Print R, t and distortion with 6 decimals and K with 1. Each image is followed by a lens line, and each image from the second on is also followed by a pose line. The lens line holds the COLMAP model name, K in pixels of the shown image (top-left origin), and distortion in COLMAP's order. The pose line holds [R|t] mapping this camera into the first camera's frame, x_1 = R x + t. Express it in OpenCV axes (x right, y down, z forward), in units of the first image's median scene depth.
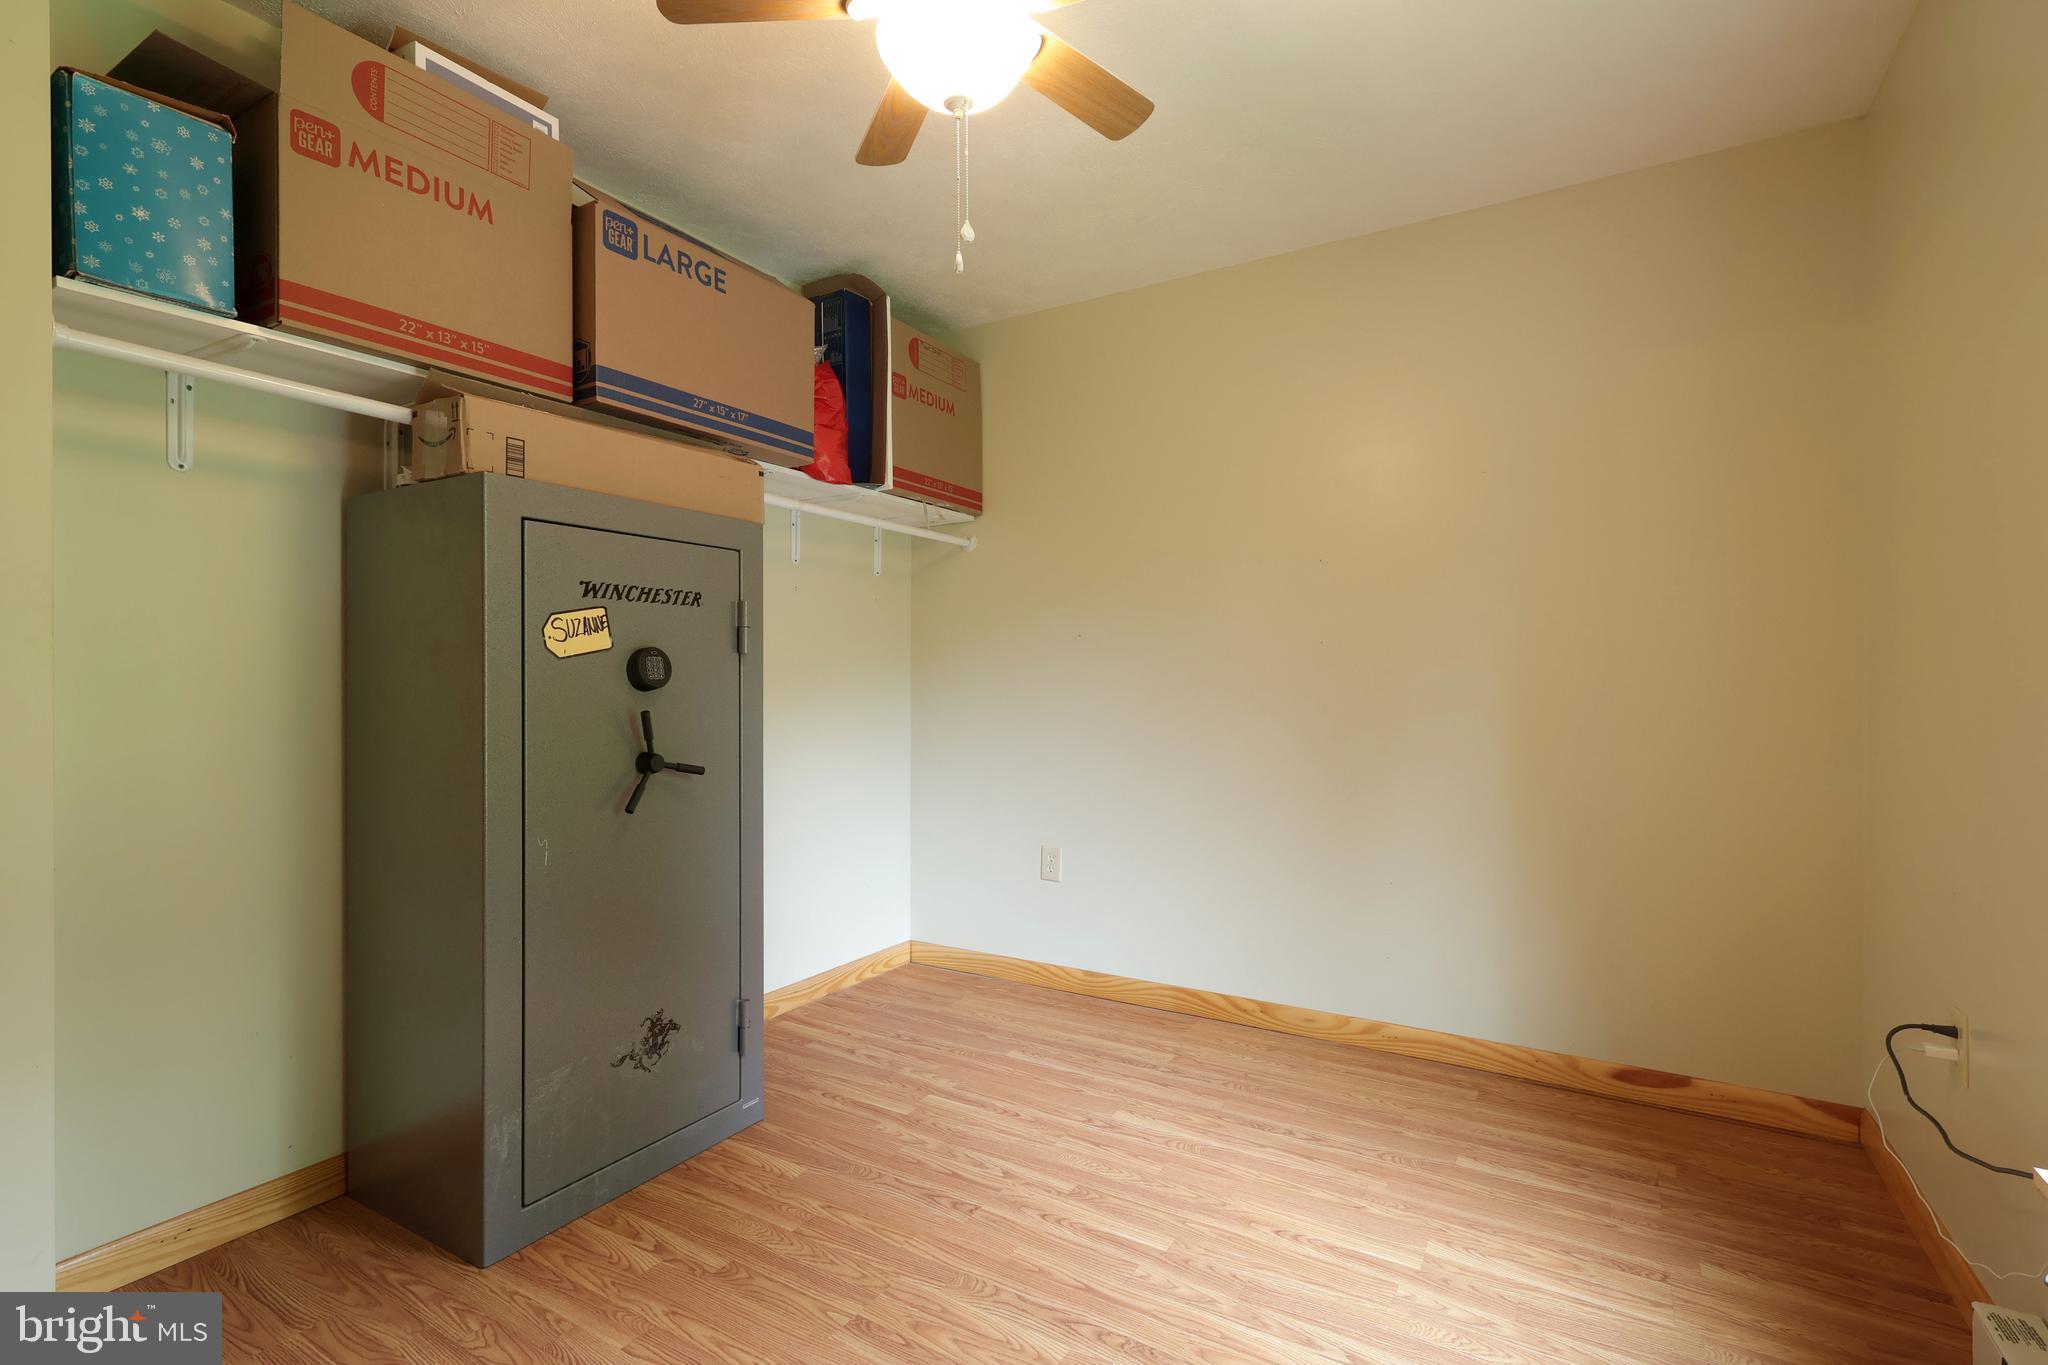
lens RADIAL K [[958.5, 0, 1013.3], [0, 958.5, 682.3], [0, 0, 1]] dist [0.001778, 0.000142]
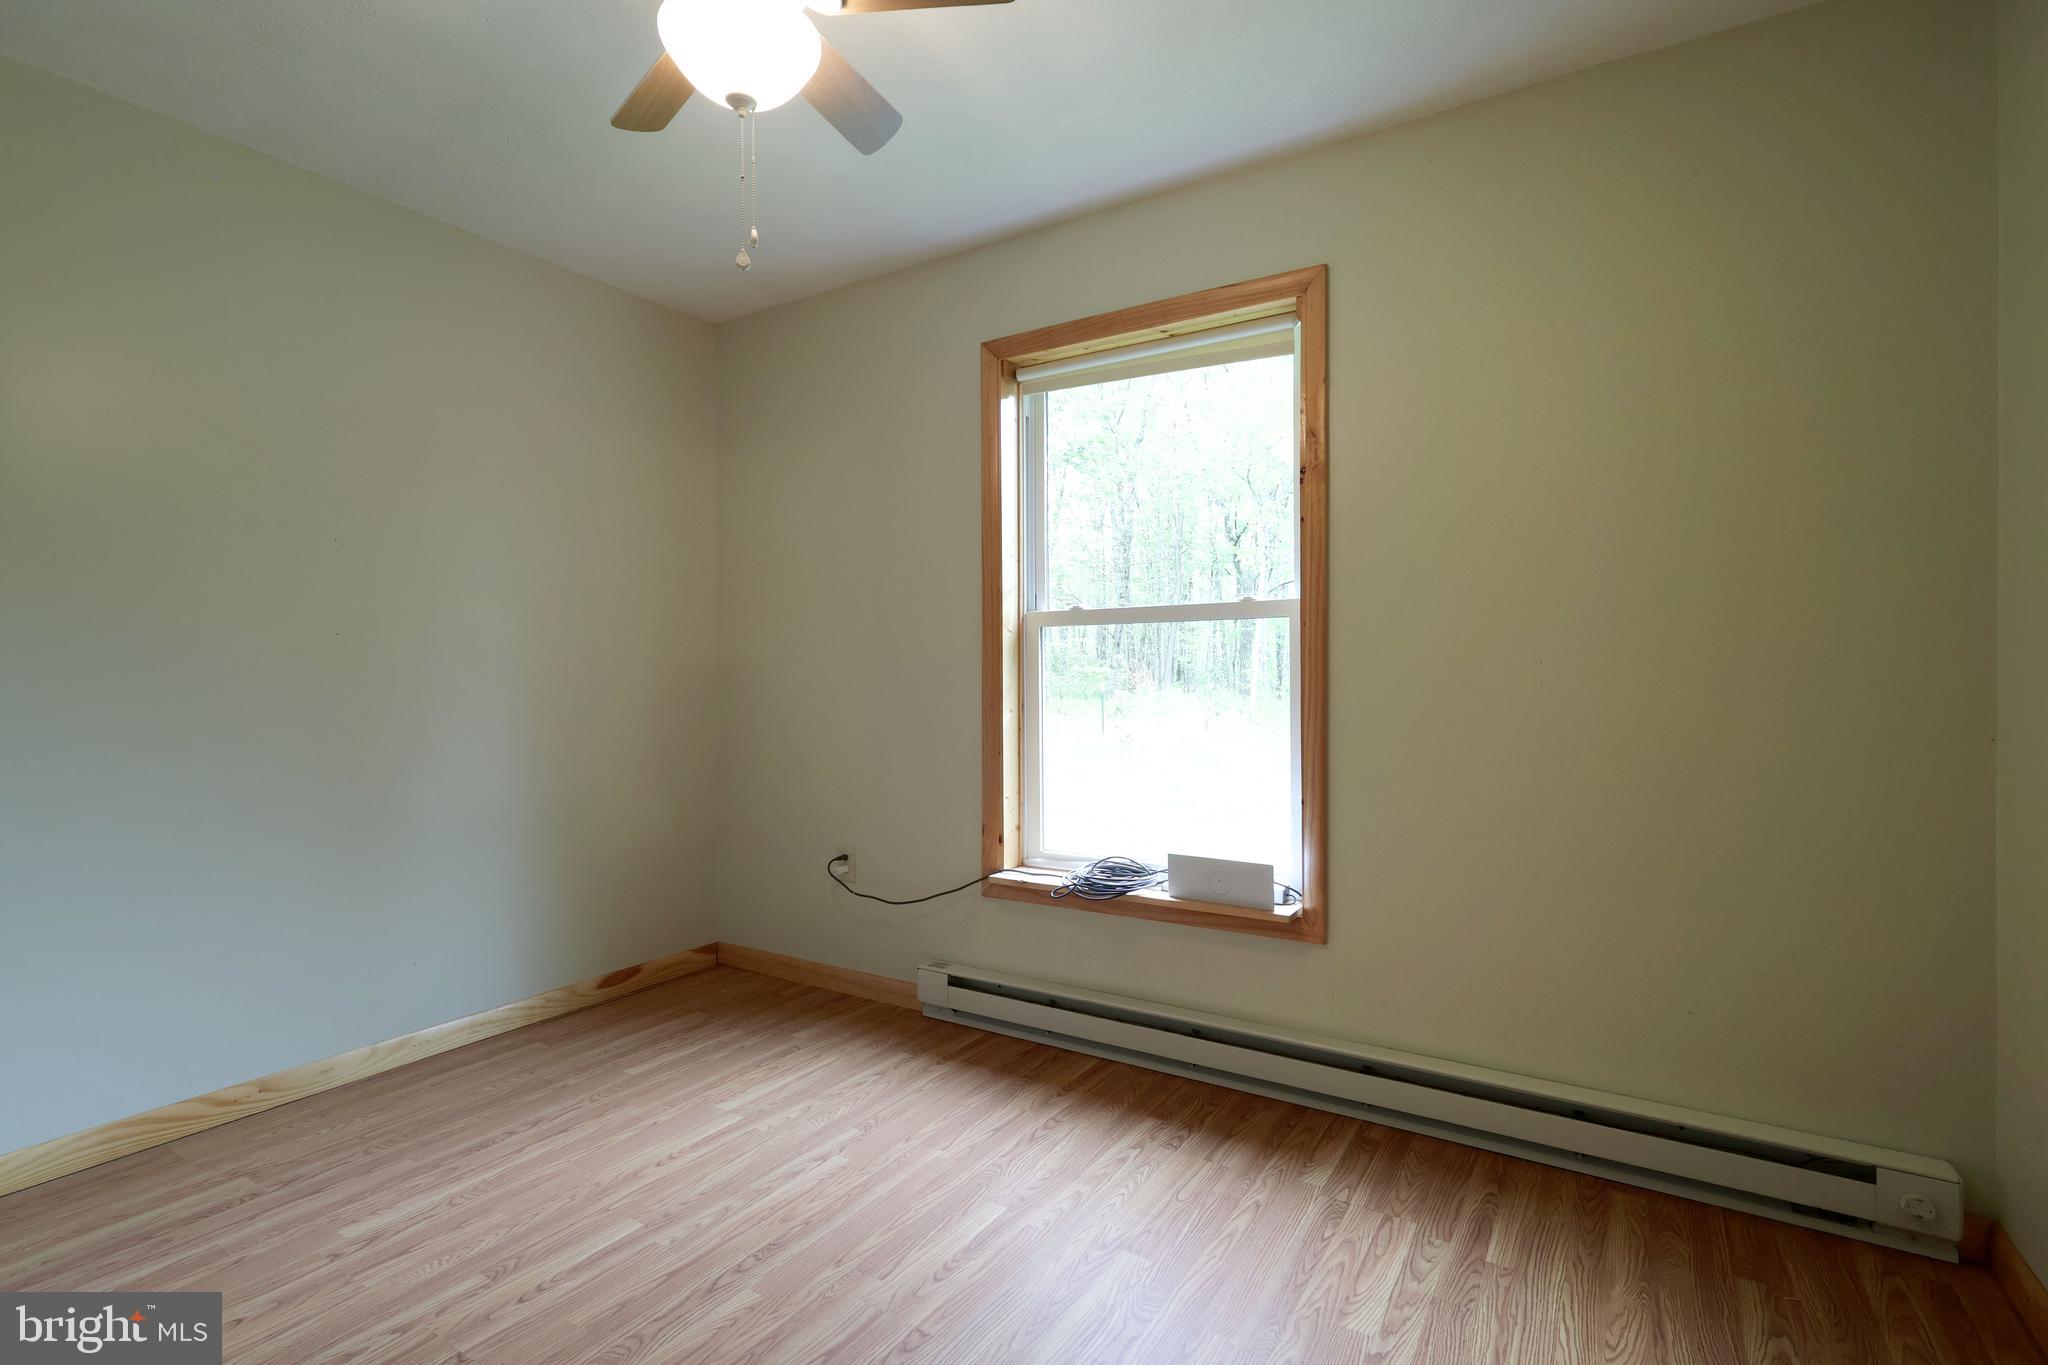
lens RADIAL K [[958.5, 0, 1018.9], [0, 958.5, 670.6], [0, 0, 1]] dist [0.001778, 0.000142]
pose [[0.013134, 0.003510, 0.999908, -0.734412], [0.006293, 0.999974, -0.003593, -0.003692], [-0.999894, 0.006339, 0.013111, 0.477228]]
